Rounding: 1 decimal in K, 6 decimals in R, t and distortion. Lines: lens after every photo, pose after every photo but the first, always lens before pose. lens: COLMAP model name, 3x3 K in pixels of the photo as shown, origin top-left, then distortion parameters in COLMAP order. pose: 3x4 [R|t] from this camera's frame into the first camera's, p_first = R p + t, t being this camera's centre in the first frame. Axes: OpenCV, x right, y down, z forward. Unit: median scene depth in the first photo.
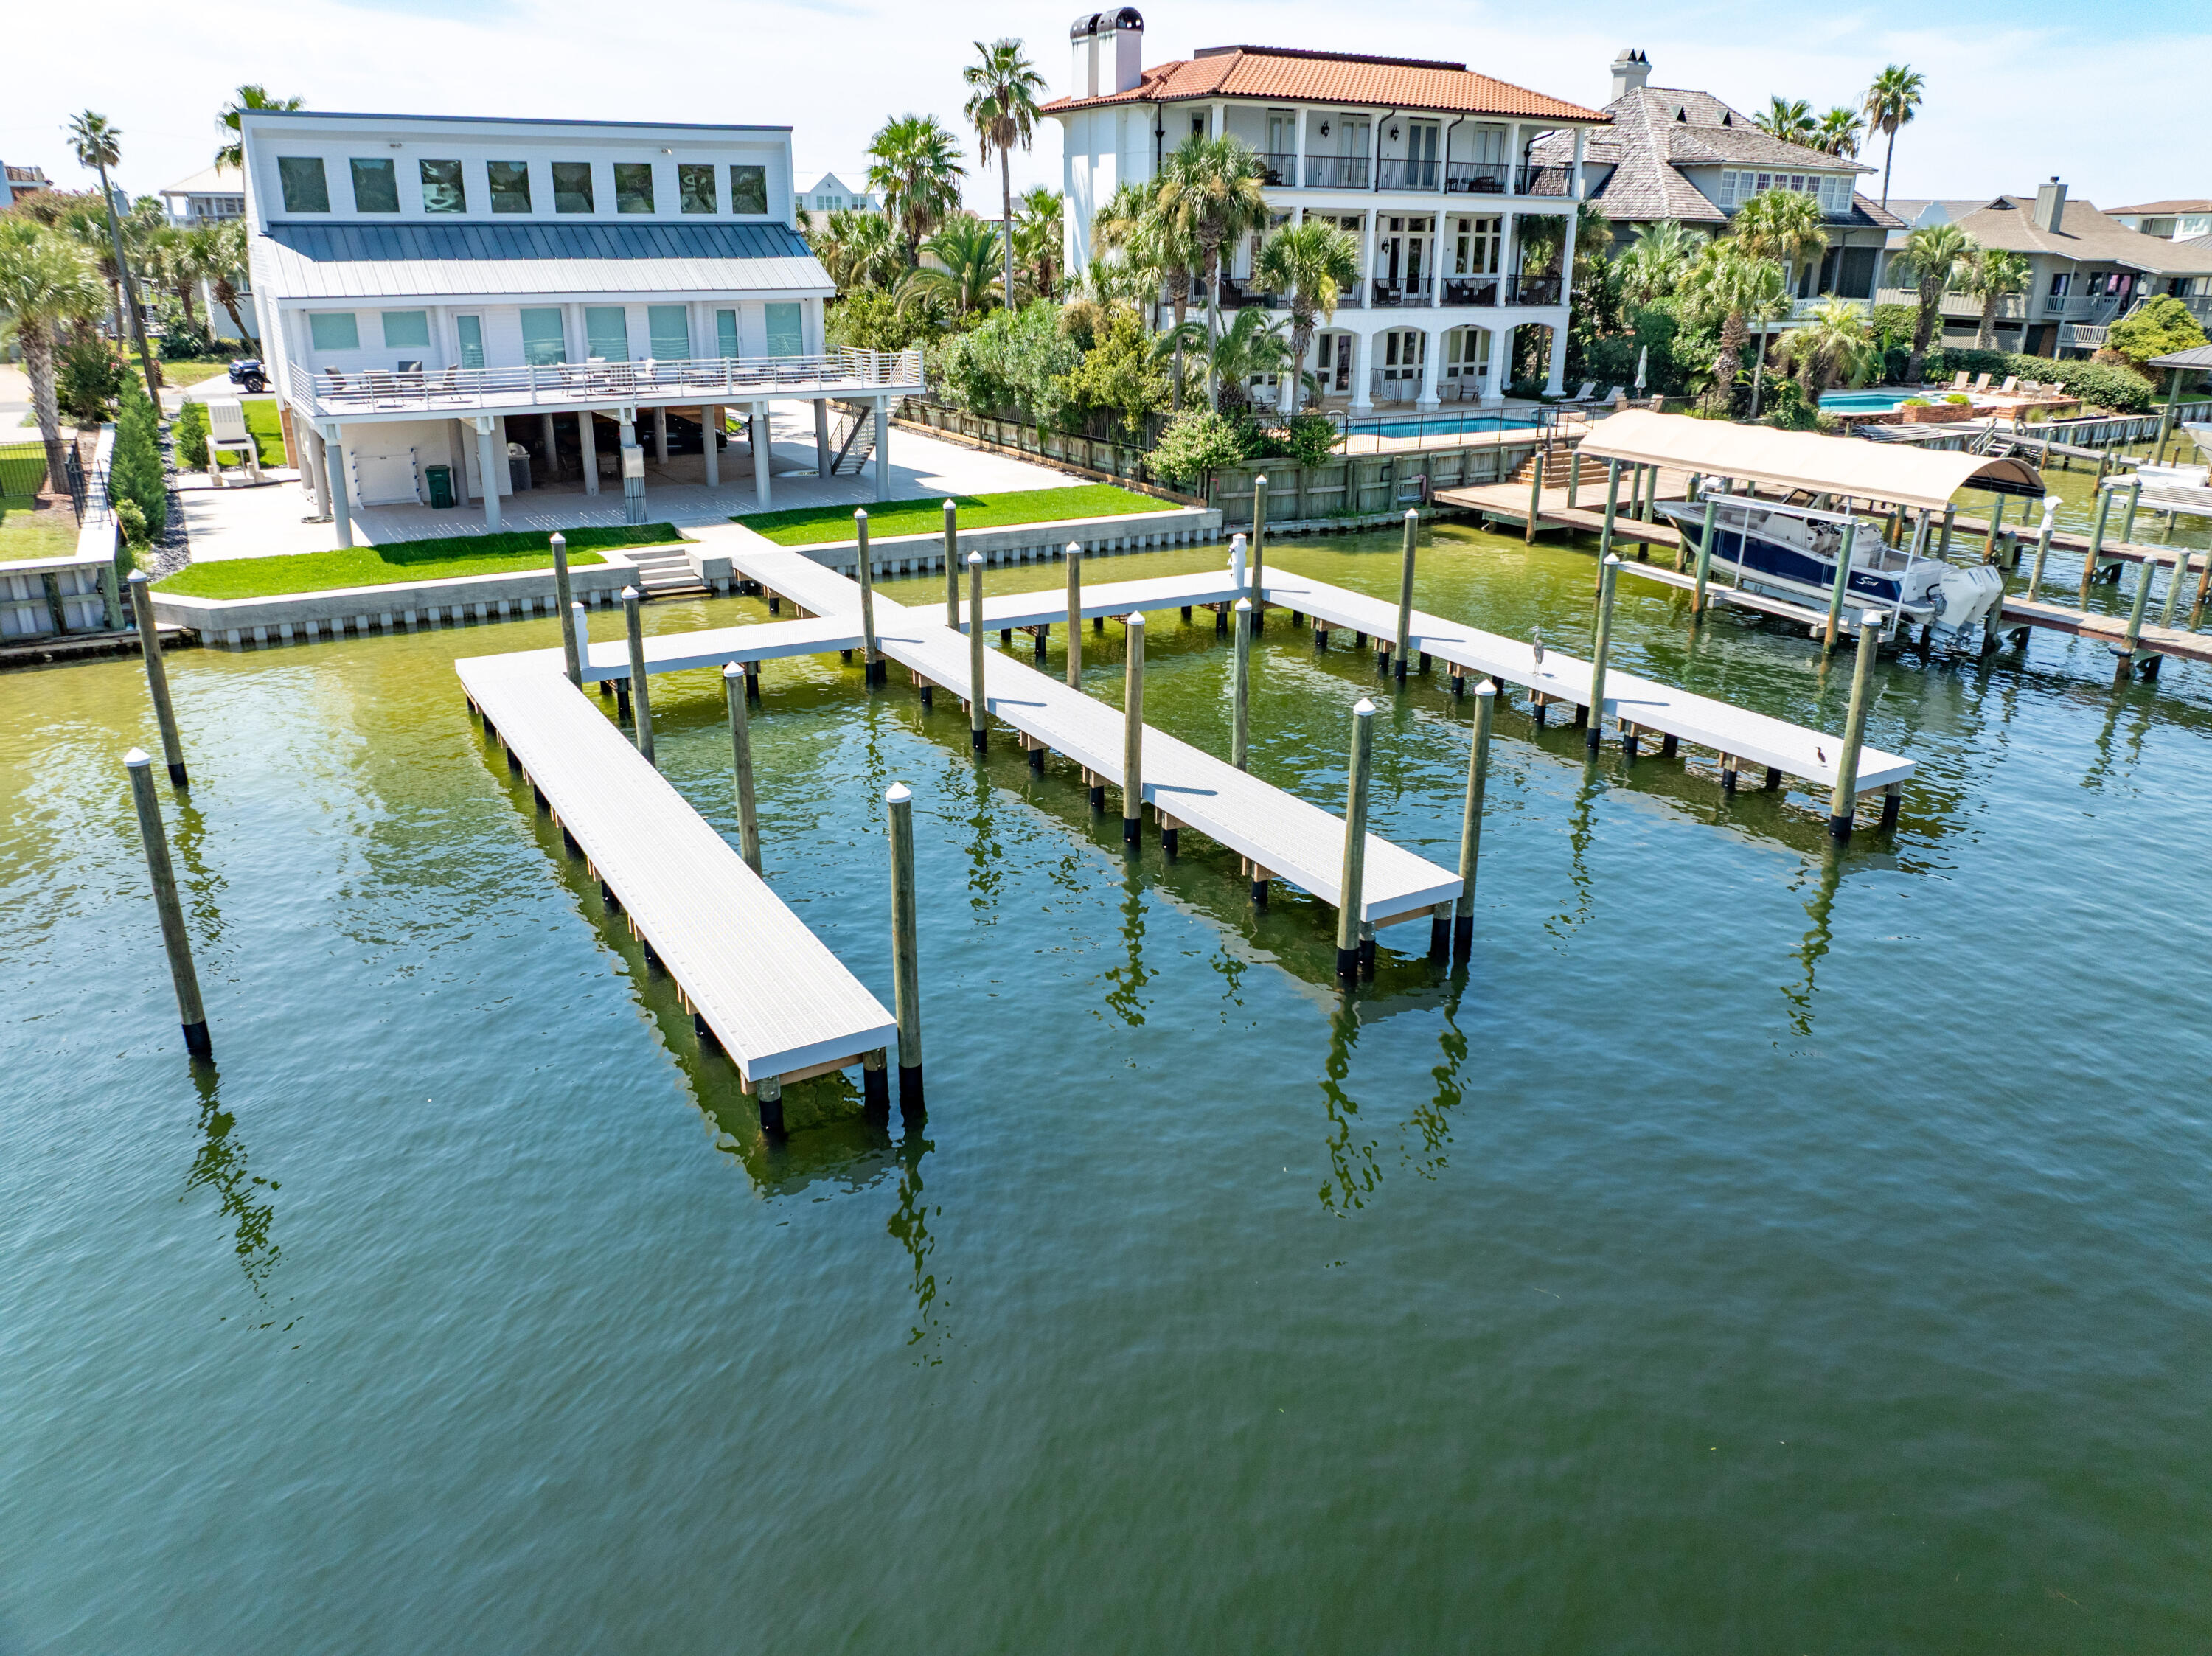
lens RADIAL K [[1535.7, 0, 1106.0], [0, 1535.7, 828.0], [0, 0, 1]] dist [-0.058690, -0.001064]
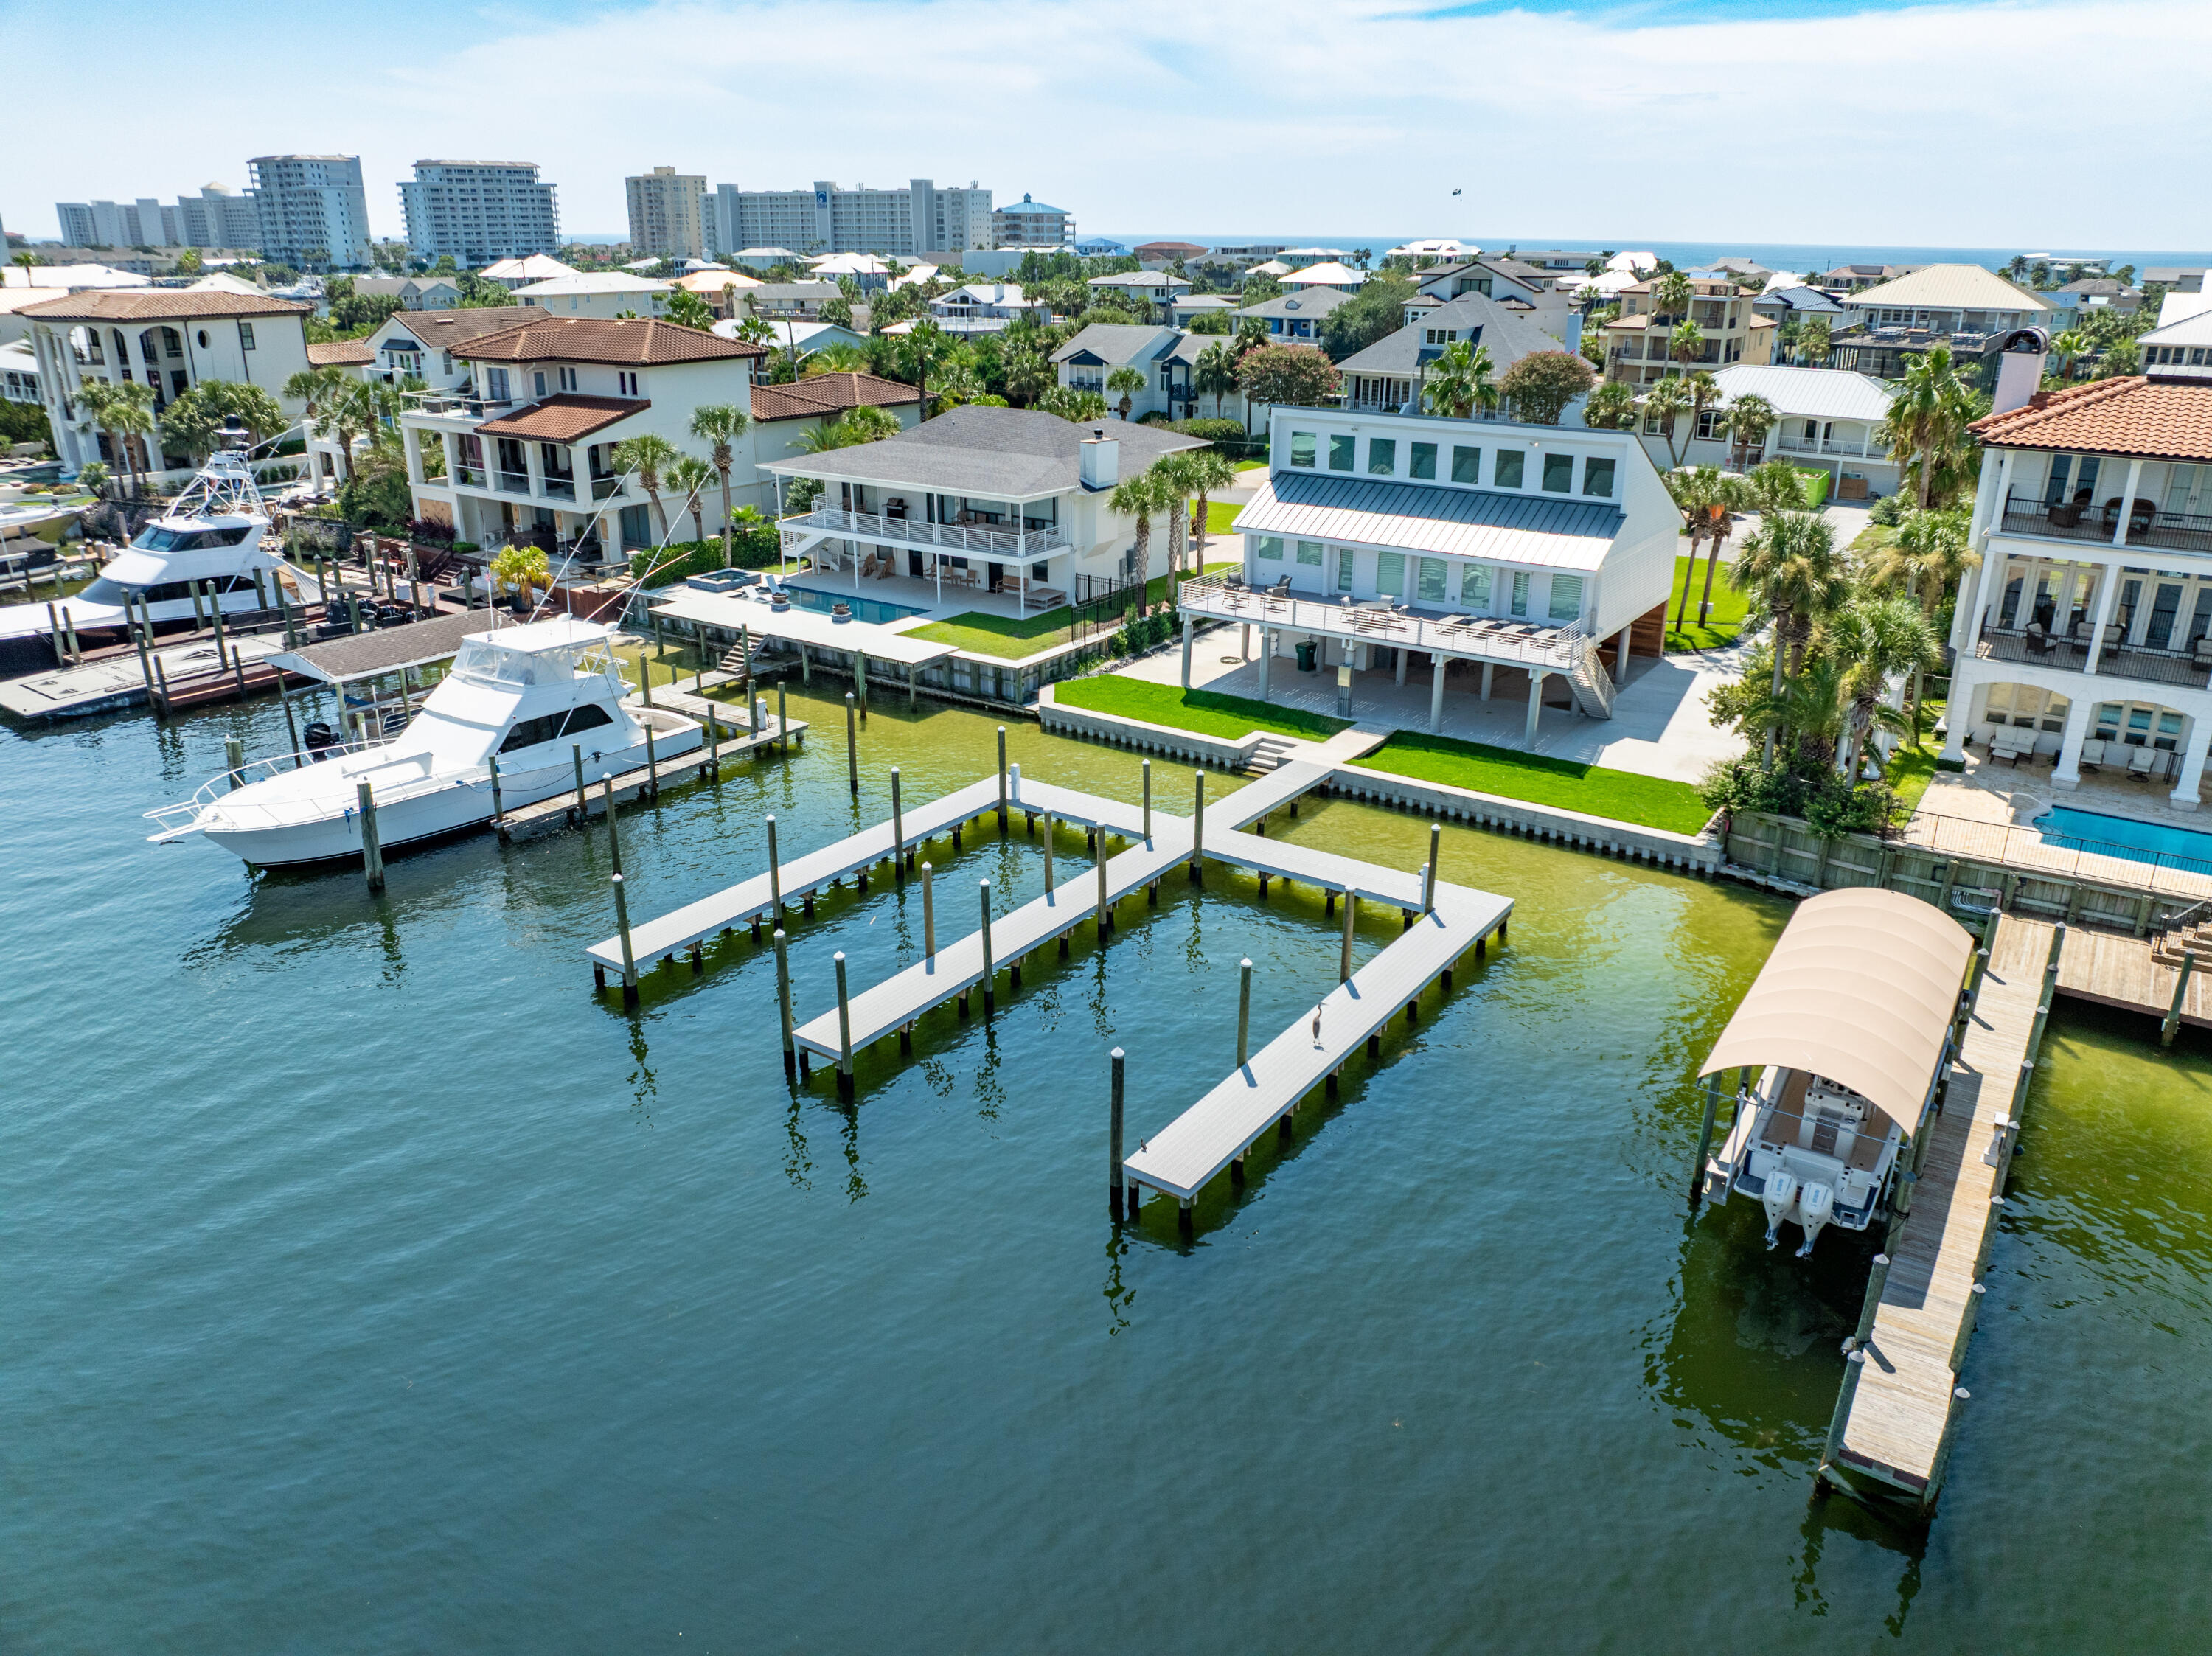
lens RADIAL K [[1535.7, 0, 1106.0], [0, 1535.7, 828.0], [0, 0, 1]] dist [-0.058690, -0.001064]
pose [[0.414117, 0.316827, -0.853304, 0.609428], [-0.344209, 0.922360, 0.175419, -0.198374], [0.842631, 0.221070, 0.491020, 0.107802]]
